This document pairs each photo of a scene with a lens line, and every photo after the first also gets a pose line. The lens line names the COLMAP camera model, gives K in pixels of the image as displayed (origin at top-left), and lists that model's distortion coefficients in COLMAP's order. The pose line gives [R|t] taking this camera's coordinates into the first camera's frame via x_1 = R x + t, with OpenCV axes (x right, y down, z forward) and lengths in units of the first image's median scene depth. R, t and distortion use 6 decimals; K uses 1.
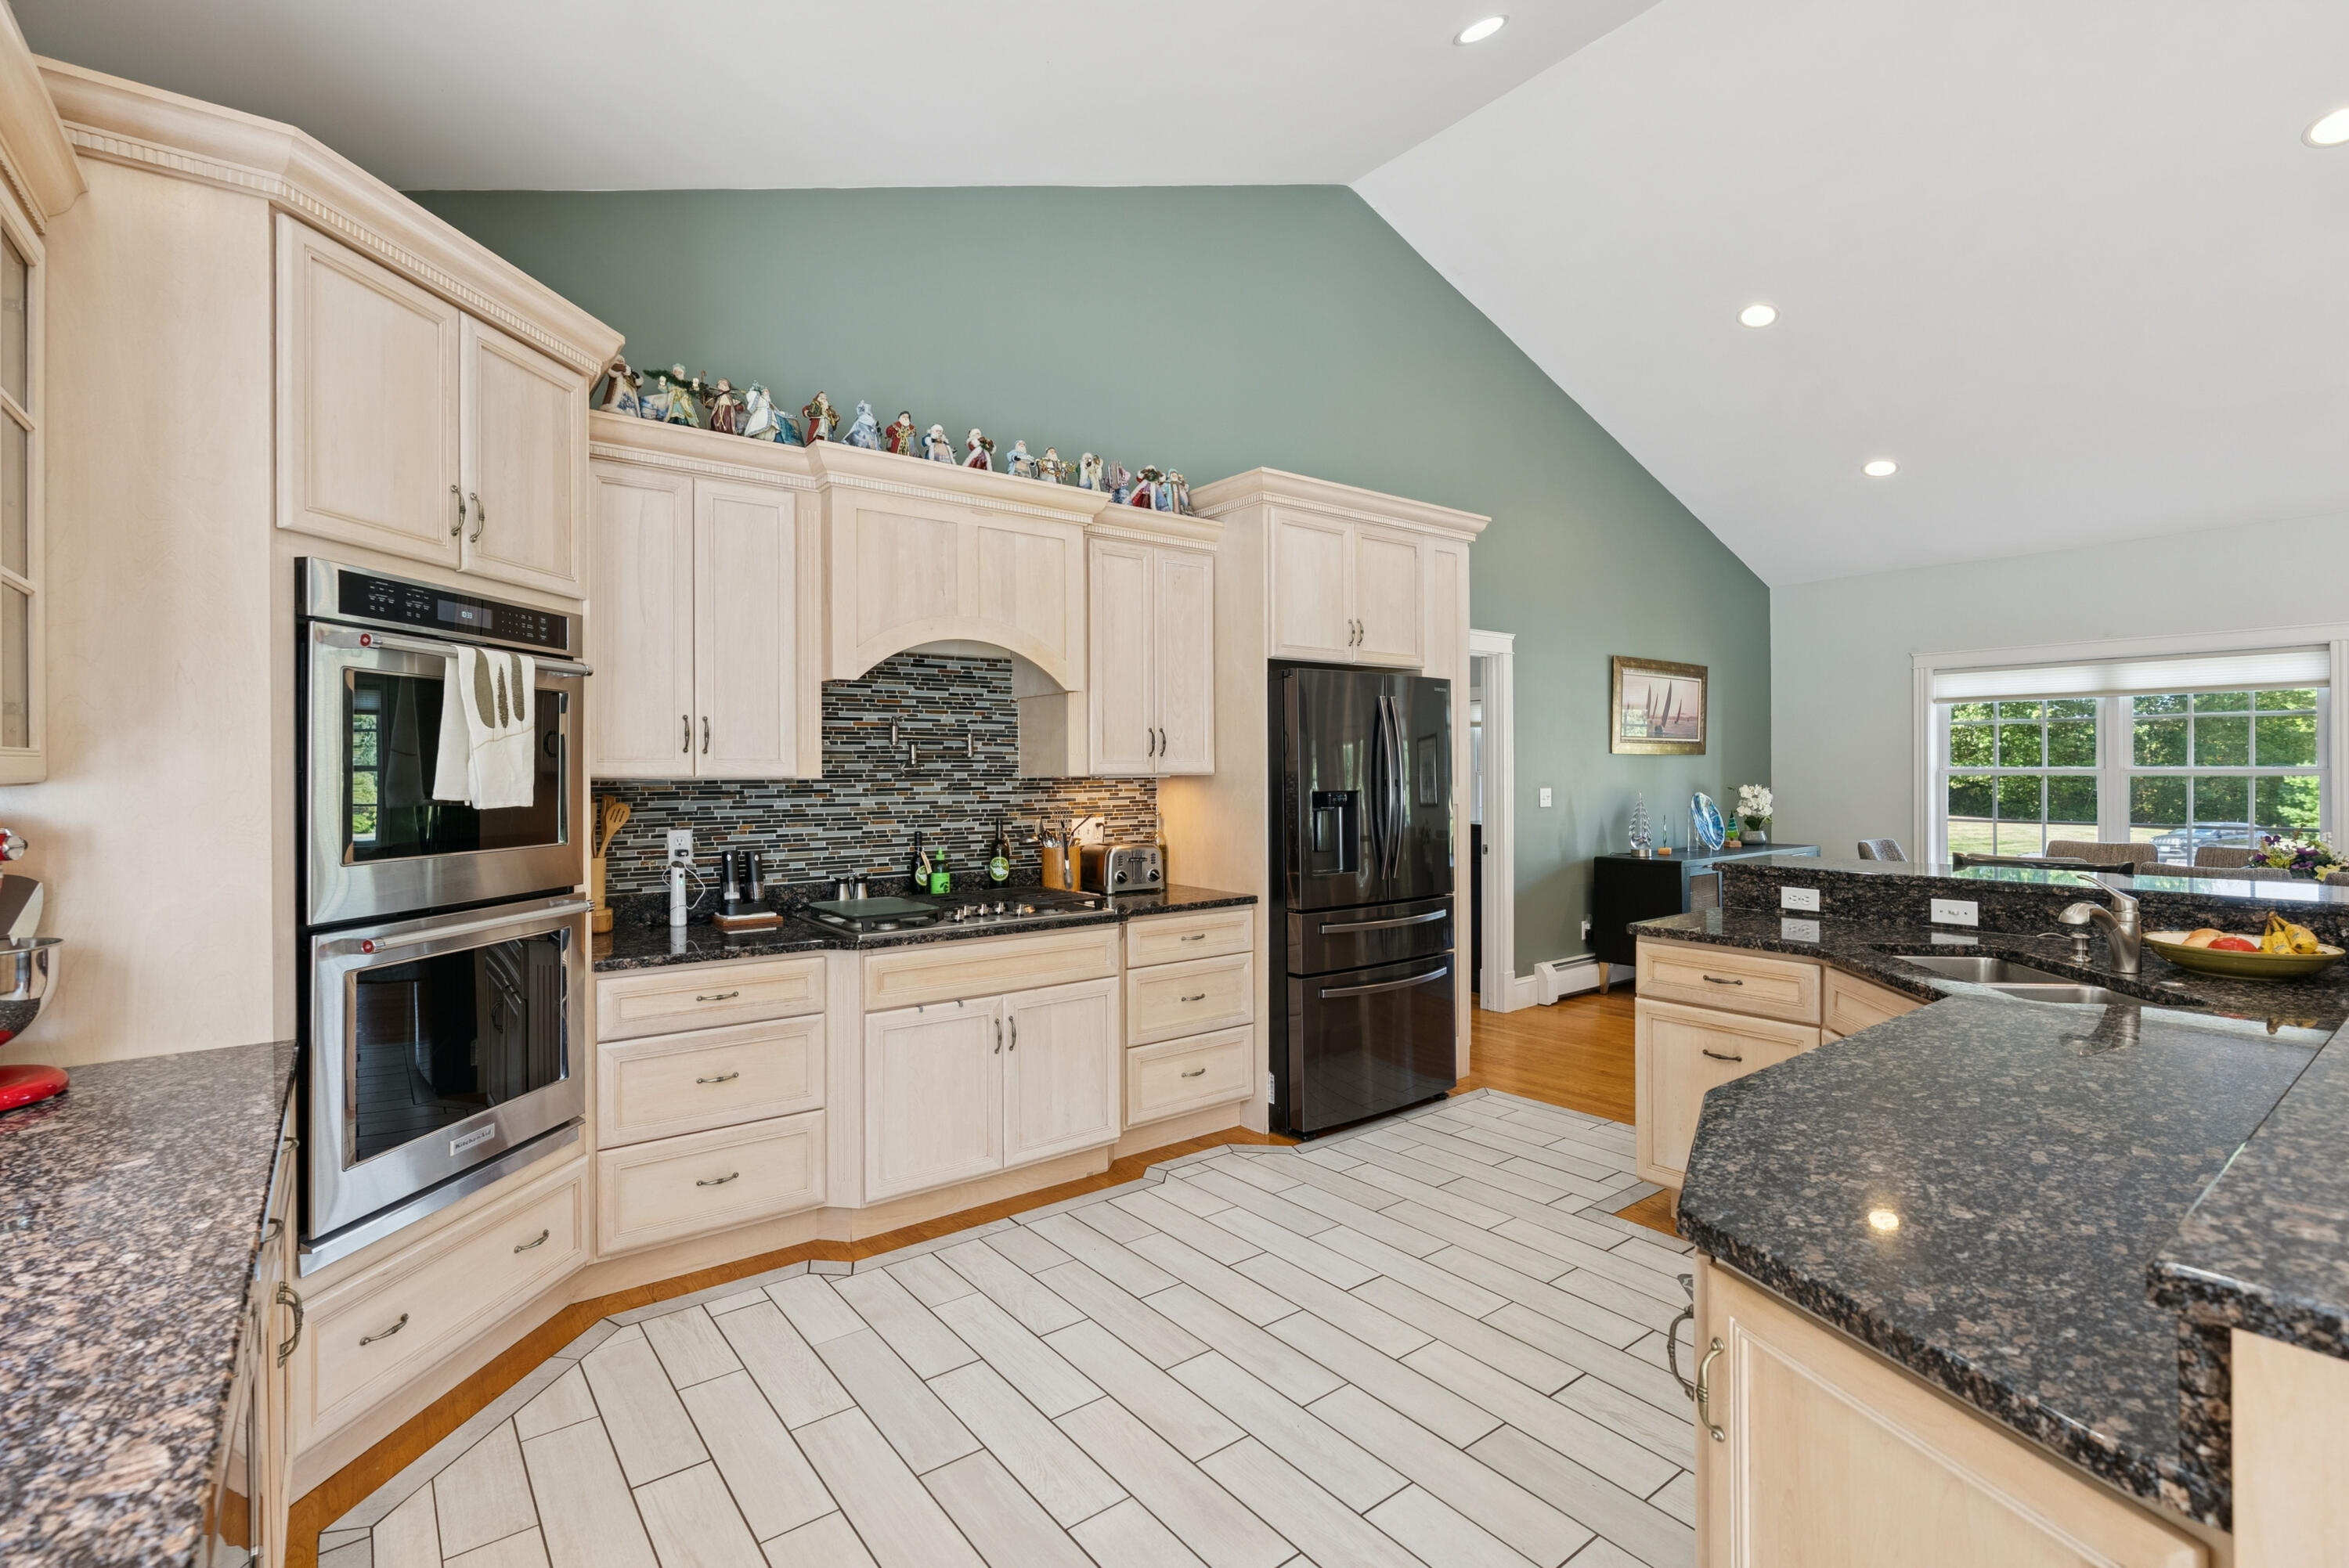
lens RADIAL K [[1064.4, 0, 1151.5], [0, 1064.4, 775.4], [0, 0, 1]] dist [-0.006596, 0.001525]
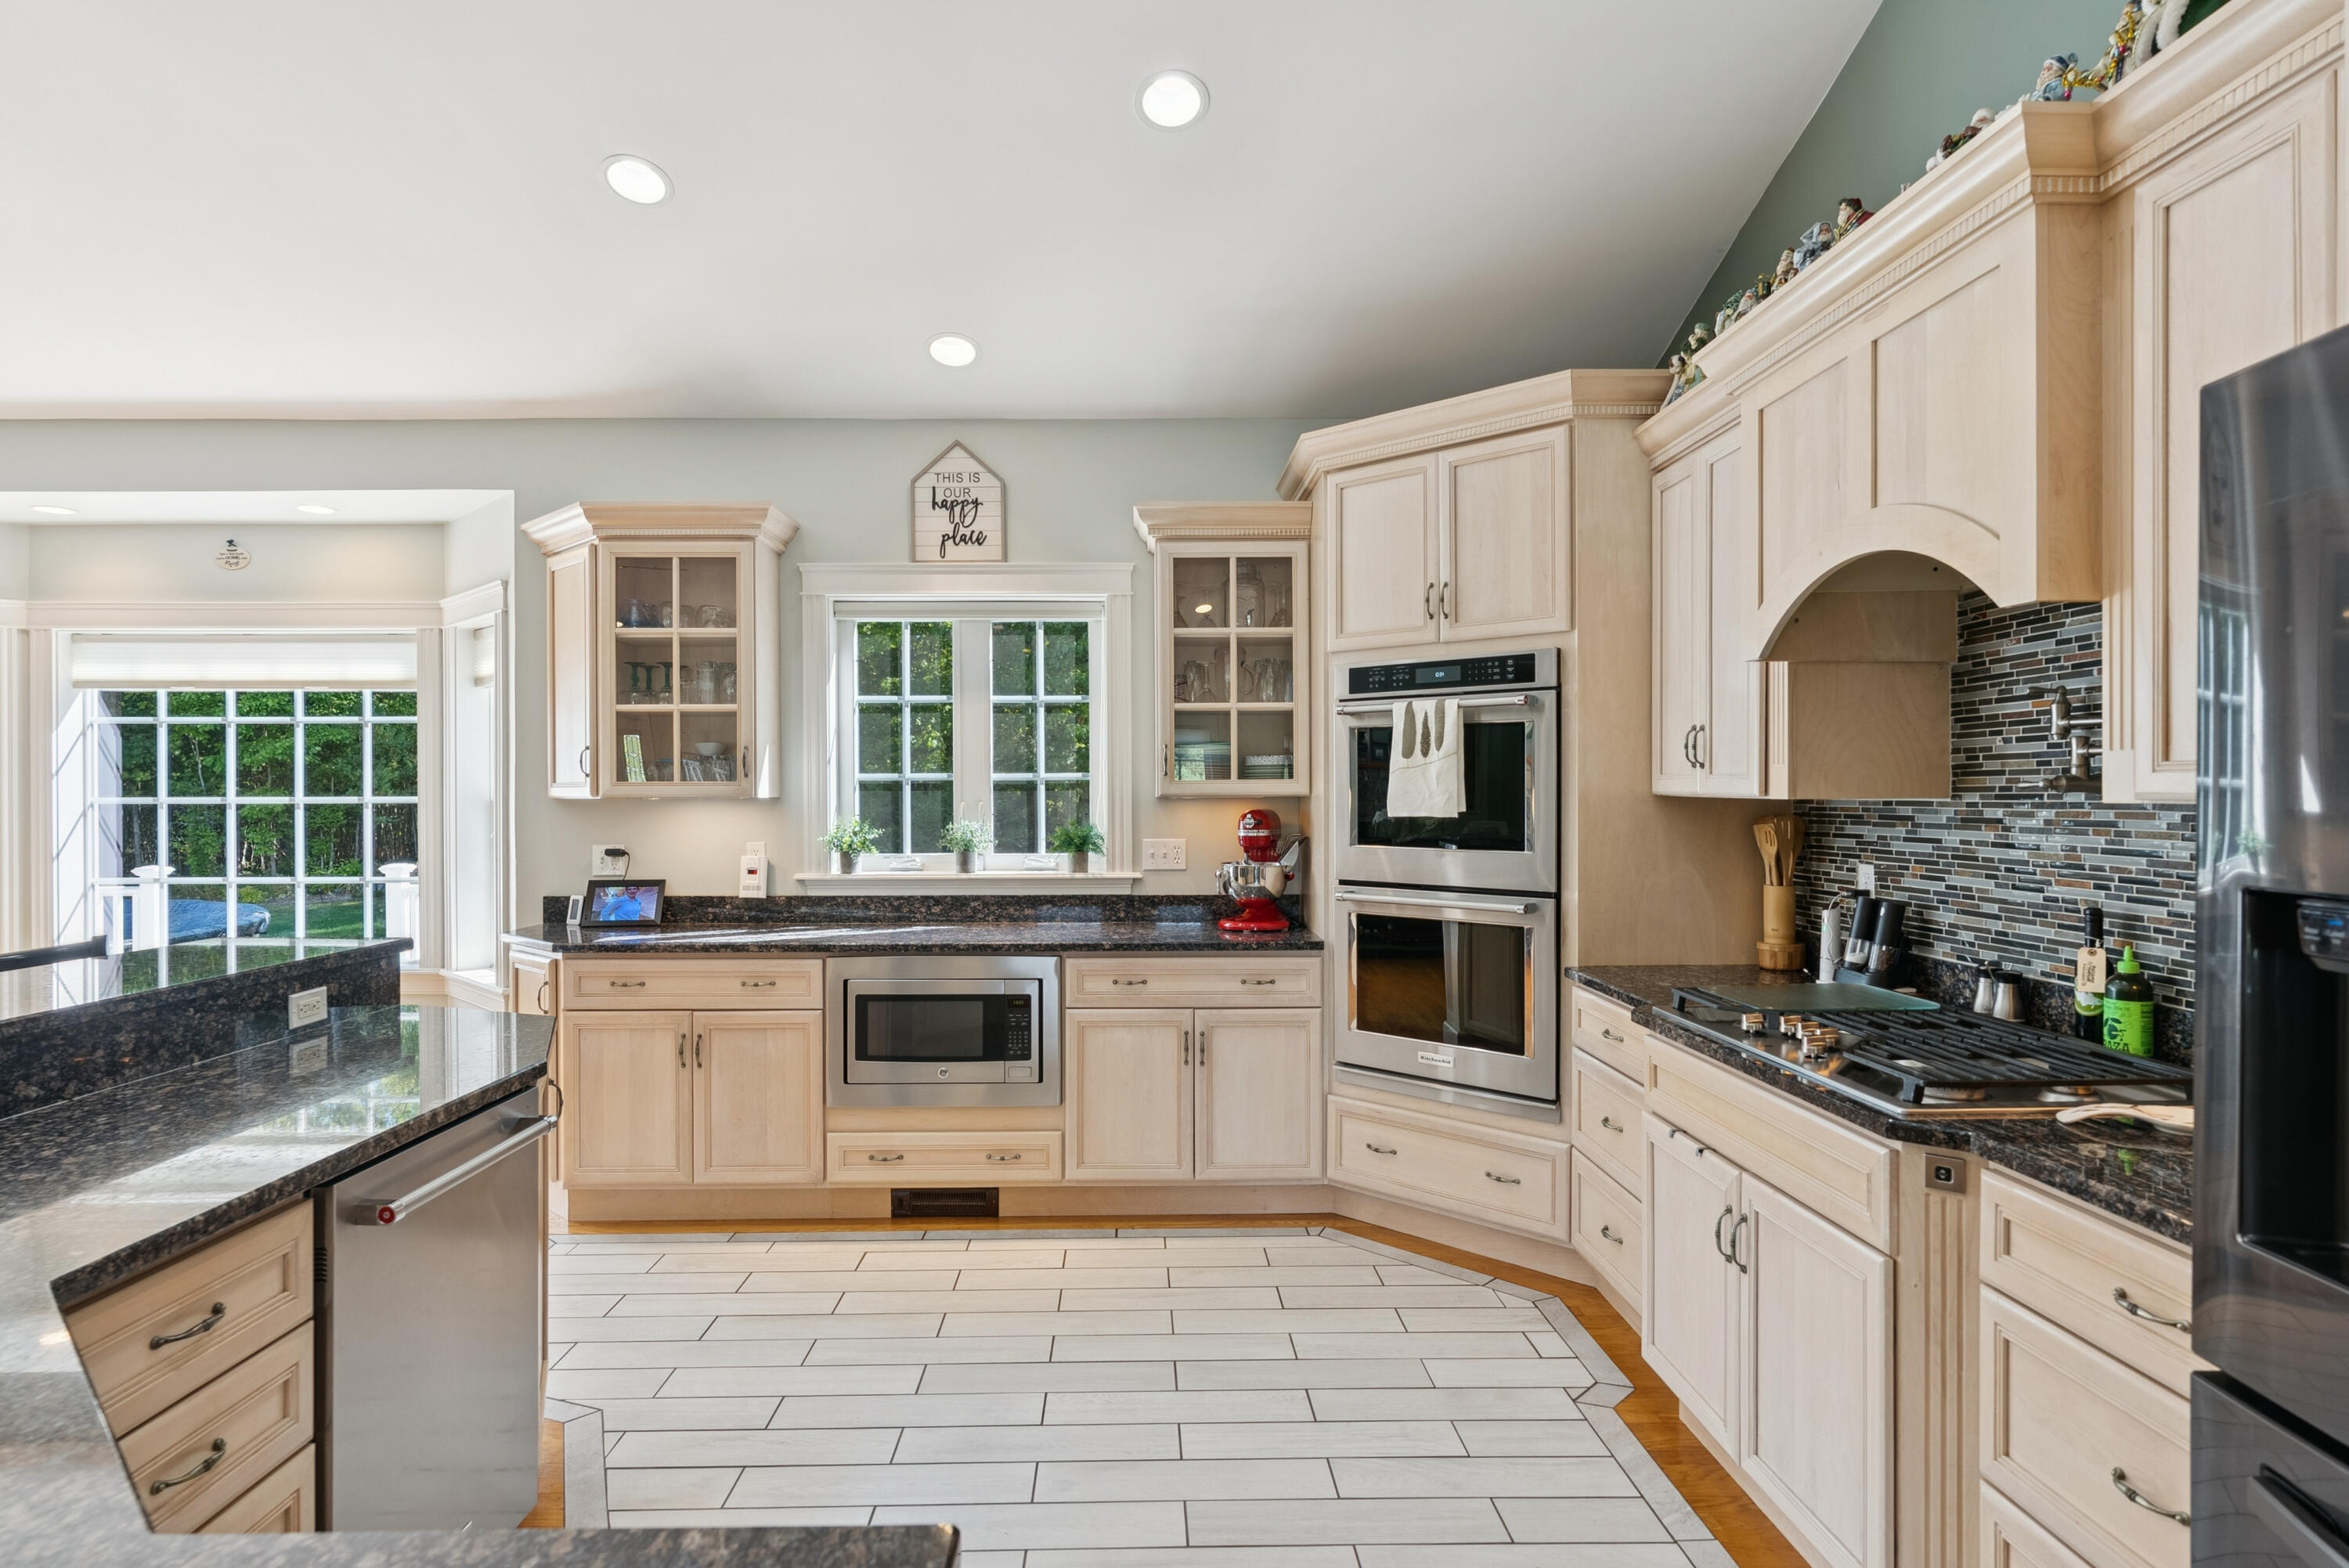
lens RADIAL K [[1264.9, 0, 1165.6], [0, 1264.9, 797.7], [0, 0, 1]] dist [-0.007432, 0.000710]
pose [[-0.579635, 0.010018, -0.814815, 0.556172], [0.001509, 0.999936, 0.011220, -0.007523], [0.814875, 0.005274, -0.579612, 1.045693]]
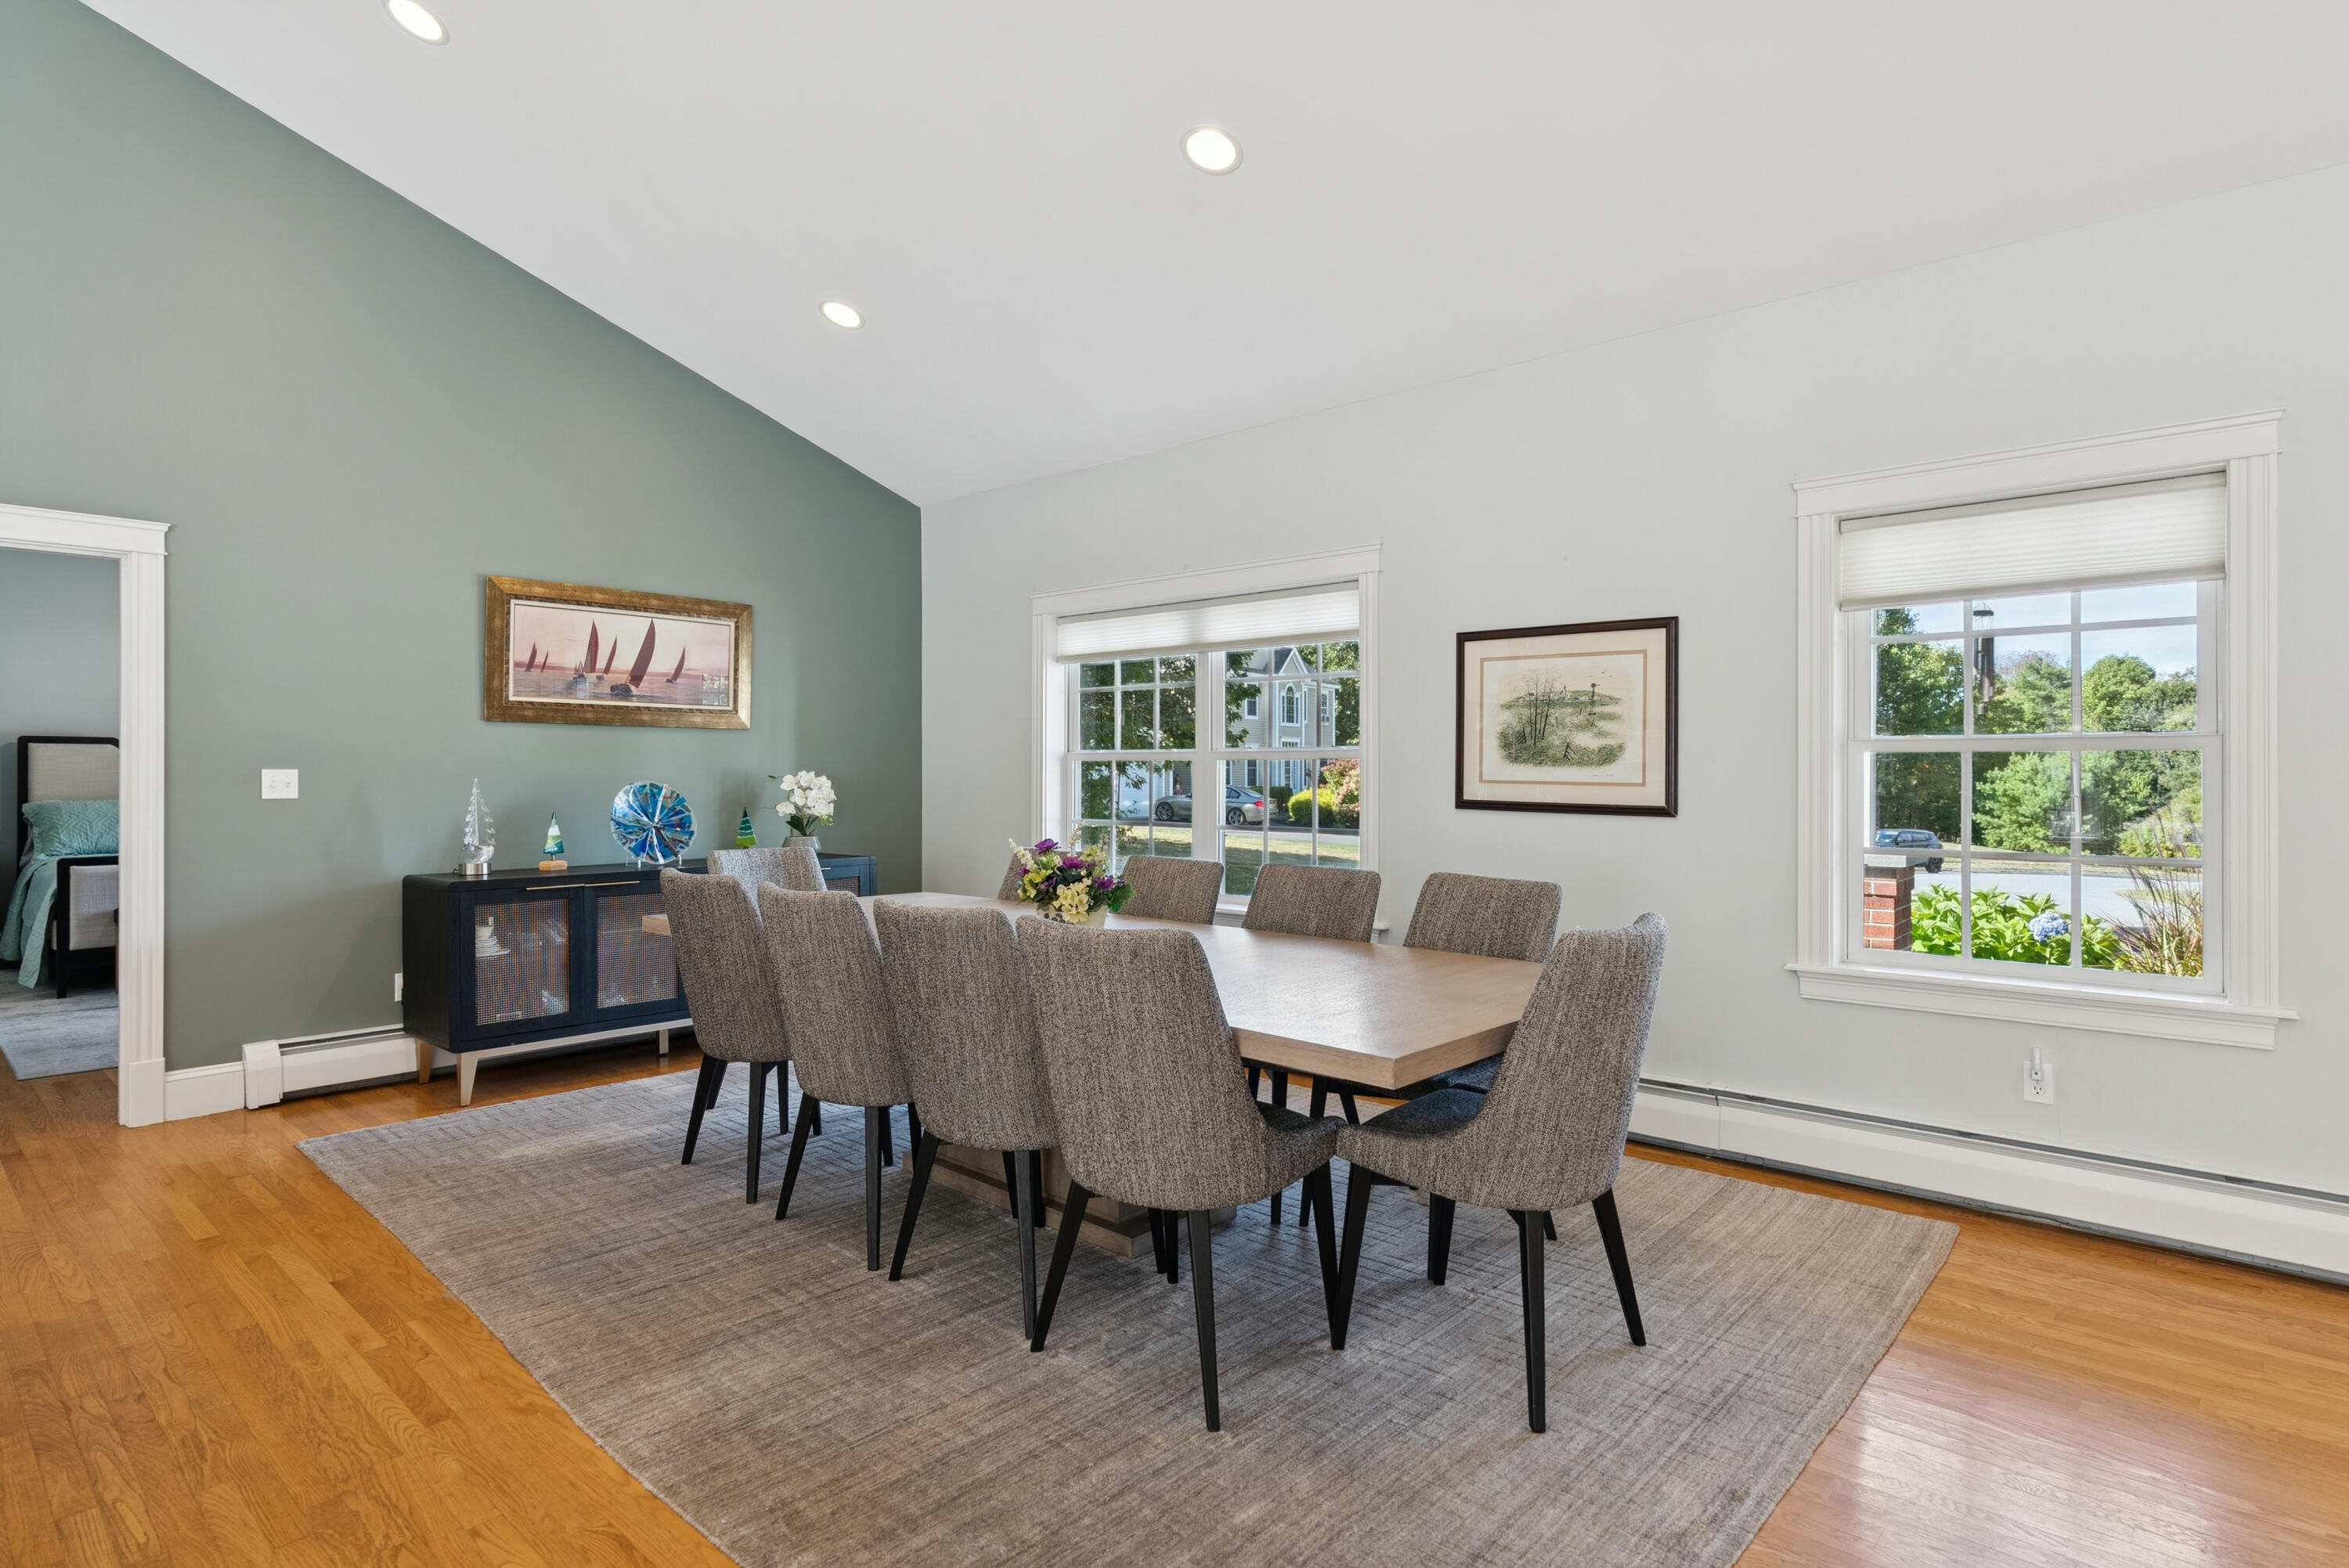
lens RADIAL K [[1203.8, 0, 1156.6], [0, 1203.8, 771.9], [0, 0, 1]] dist [-0.003668, -0.001087]
pose [[0.981753, 0.005048, 0.190093, 1.304622], [-0.003523, 0.999959, -0.008358, 0.030870], [-0.190127, 0.007536, 0.981731, 0.318622]]
